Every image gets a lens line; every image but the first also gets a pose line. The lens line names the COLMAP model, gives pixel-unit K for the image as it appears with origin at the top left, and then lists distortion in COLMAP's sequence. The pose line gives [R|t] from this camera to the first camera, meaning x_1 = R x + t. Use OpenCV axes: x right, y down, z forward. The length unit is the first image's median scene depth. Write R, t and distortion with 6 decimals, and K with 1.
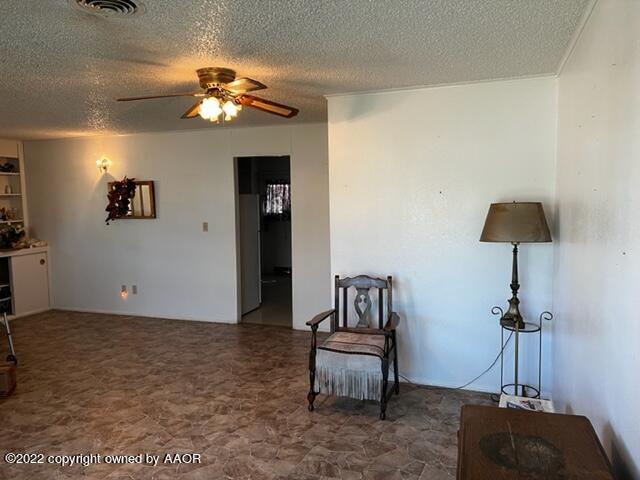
lens RADIAL K [[478.4, 0, 320.0], [0, 478.4, 240.0], [0, 0, 1]] dist [0.011718, 0.003432]
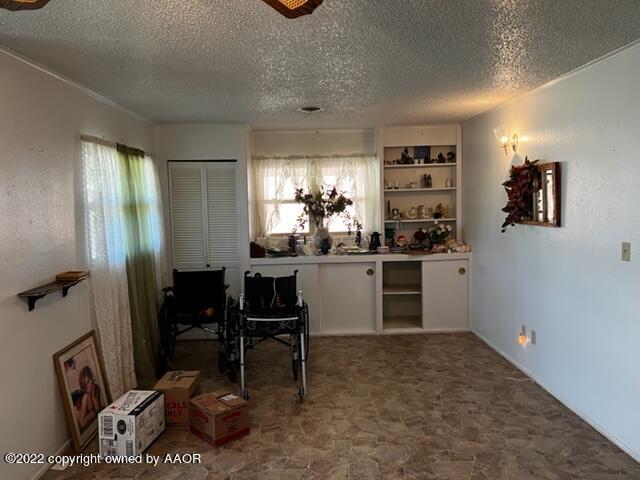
lens RADIAL K [[478.4, 0, 320.0], [0, 478.4, 240.0], [0, 0, 1]] dist [0.011718, 0.003432]
pose [[0.385419, 0.083787, -0.918930, 0.073543], [-0.063154, 0.995929, 0.064319, -0.046500], [0.920578, 0.033244, 0.389142, 0.491273]]
